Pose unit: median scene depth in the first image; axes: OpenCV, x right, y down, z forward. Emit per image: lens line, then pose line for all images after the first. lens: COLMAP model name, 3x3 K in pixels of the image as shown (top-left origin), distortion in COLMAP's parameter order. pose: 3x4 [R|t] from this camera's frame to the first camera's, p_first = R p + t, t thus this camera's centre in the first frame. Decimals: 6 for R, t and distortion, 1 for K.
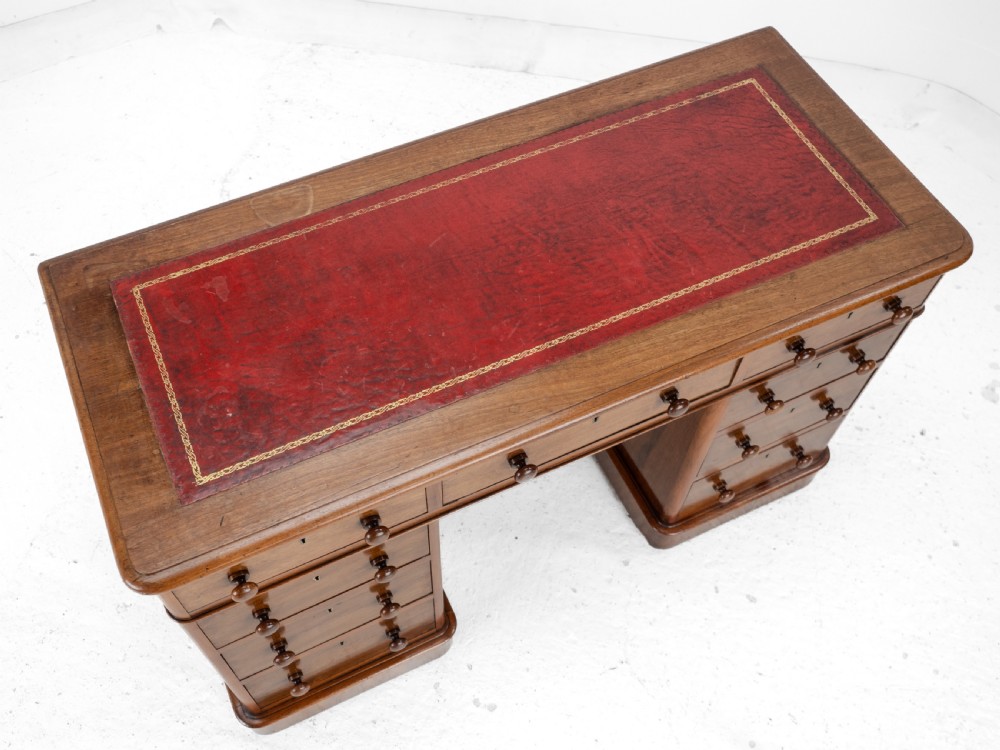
lens RADIAL K [[927.2, 0, 482.4], [0, 927.2, 290.2], [0, 0, 1]] dist [0.003822, 0.000000]
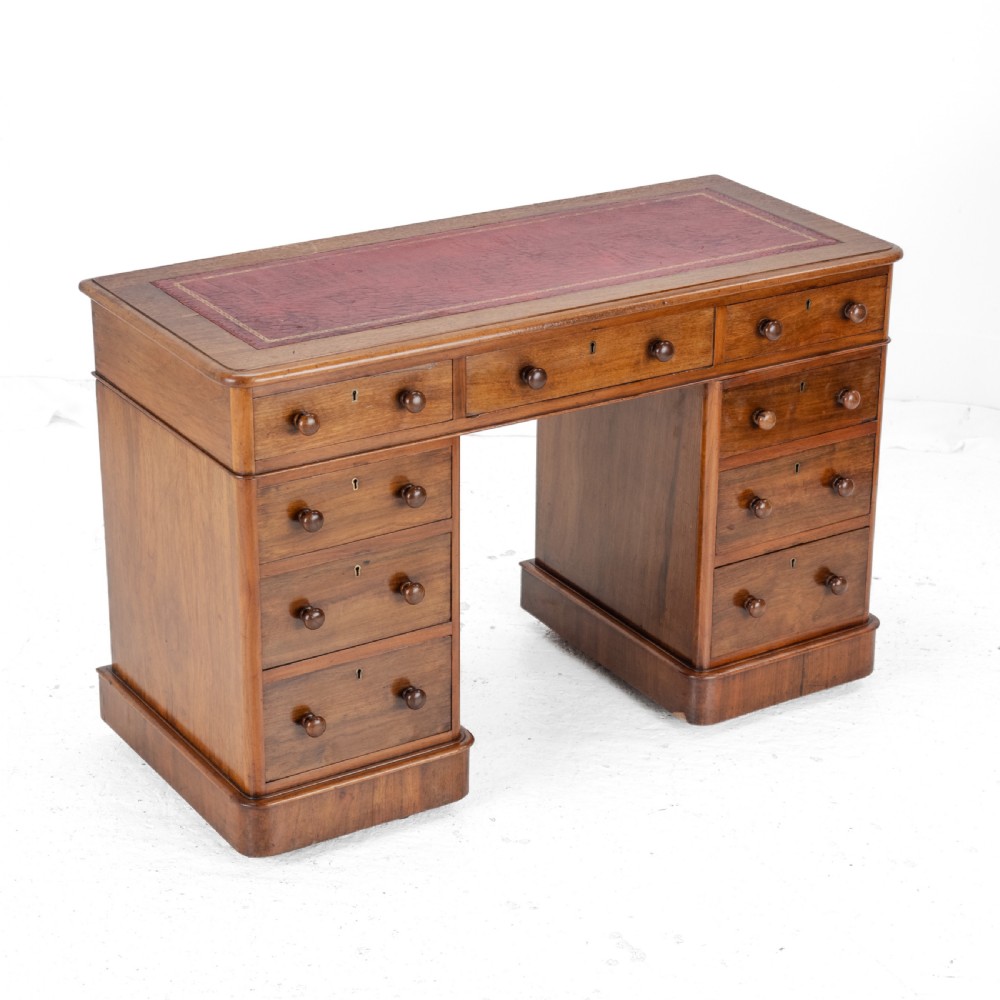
lens RADIAL K [[2418.0, 0, 517.4], [0, 2418.0, 472.2], [0, 0, 1]] dist [0.013327, 0.000000]
pose [[0.991261, -0.048597, 0.122633, -0.285476], [0.108865, 0.826378, -0.552492, 1.587601], [-0.074492, 0.561015, 0.824447, -1.135009]]
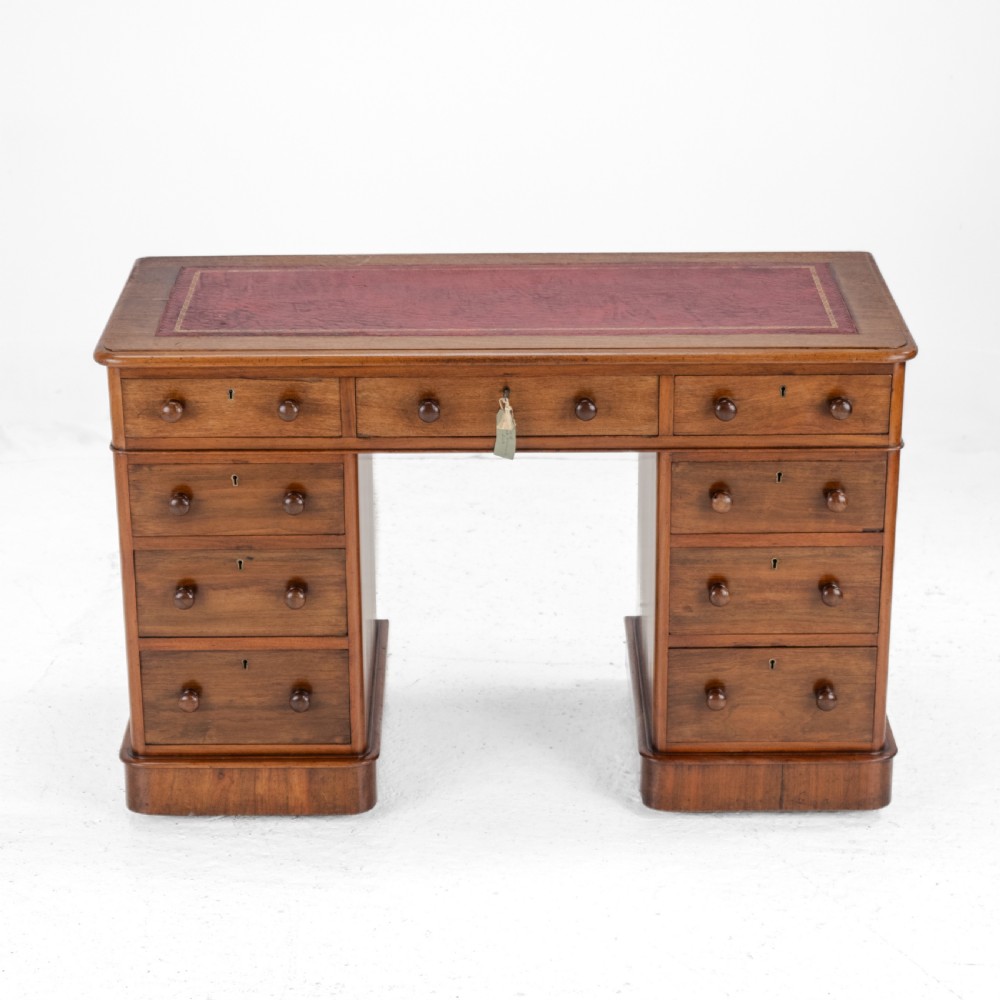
lens RADIAL K [[2418.0, 0, 520.1], [0, 2418.0, 466.2], [0, 0, 1]] dist [0.013327, 0.000000]
pose [[0.916694, 0.134919, -0.376123, 1.040100], [-0.327060, 0.794116, -0.512261, 1.429340], [0.229571, 0.592602, 0.772088, -1.011085]]
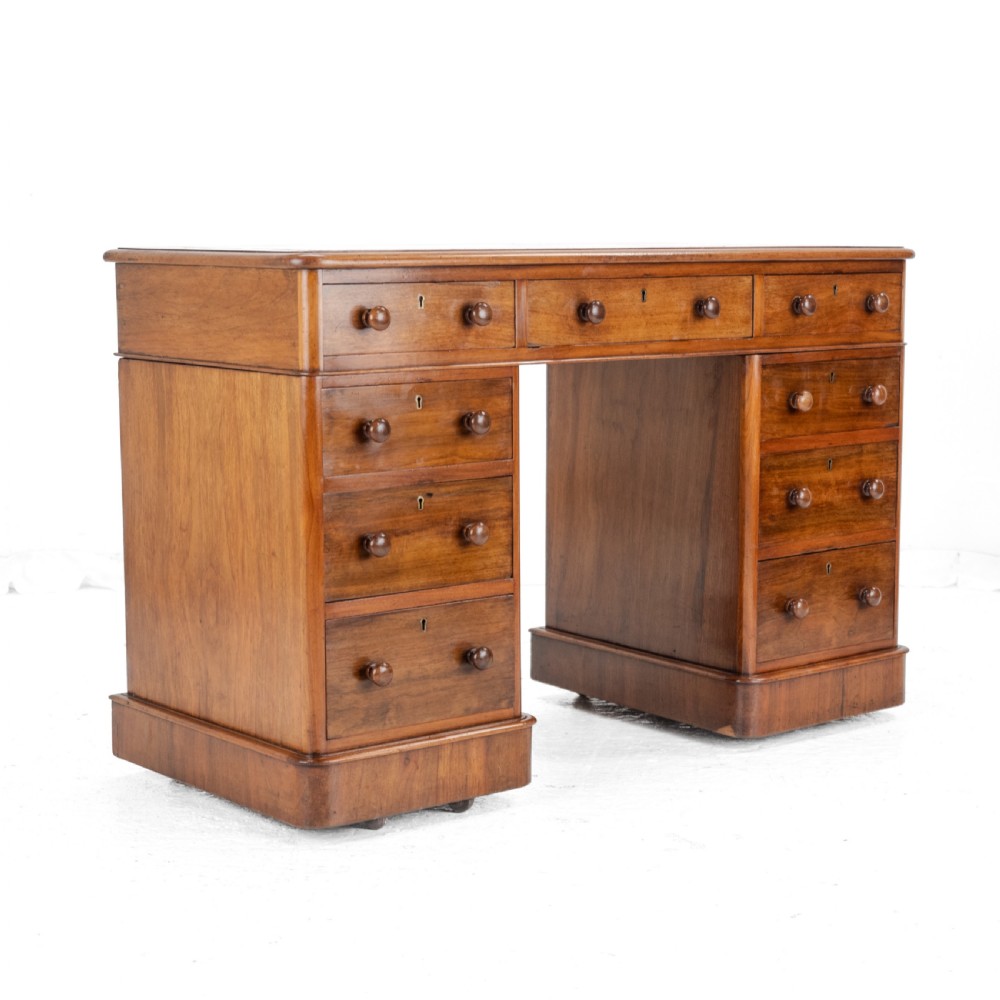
lens RADIAL K [[2110.3, 0, 544.0], [0, 2110.3, 505.1], [0, 0, 1]] dist [-0.017922, 0.000000]
pose [[0.965907, -0.041505, 0.255539, -0.543943], [0.218280, 0.661293, -0.717666, 1.755626], [-0.139200, 0.748978, 0.647808, -0.369946]]
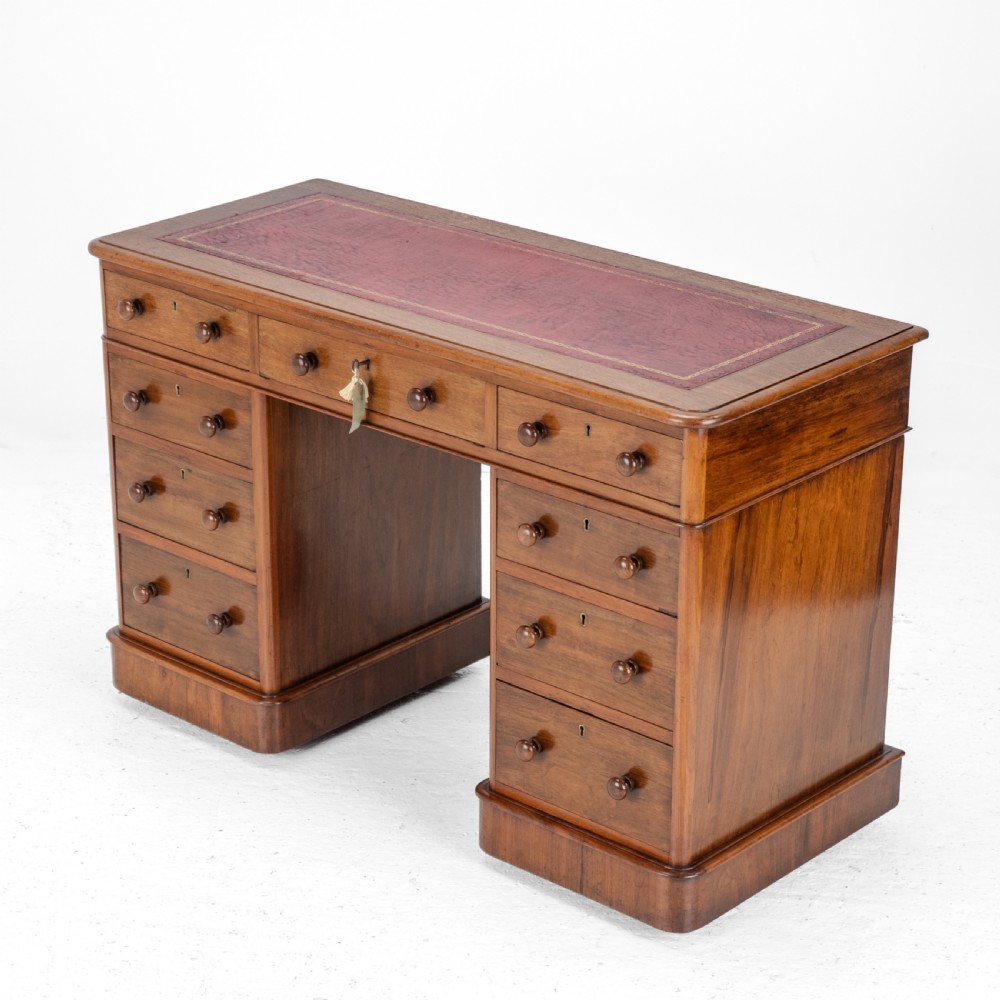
lens RADIAL K [[2697.3, 0, 484.9], [0, 2697.3, 560.9], [0, 0, 1]] dist [0.216319, 0.000000]
pose [[0.399351, 0.344987, -0.849413, 2.456524], [-0.762950, 0.638792, -0.099257, 0.423205], [0.508356, 0.687698, 0.518310, -0.353461]]
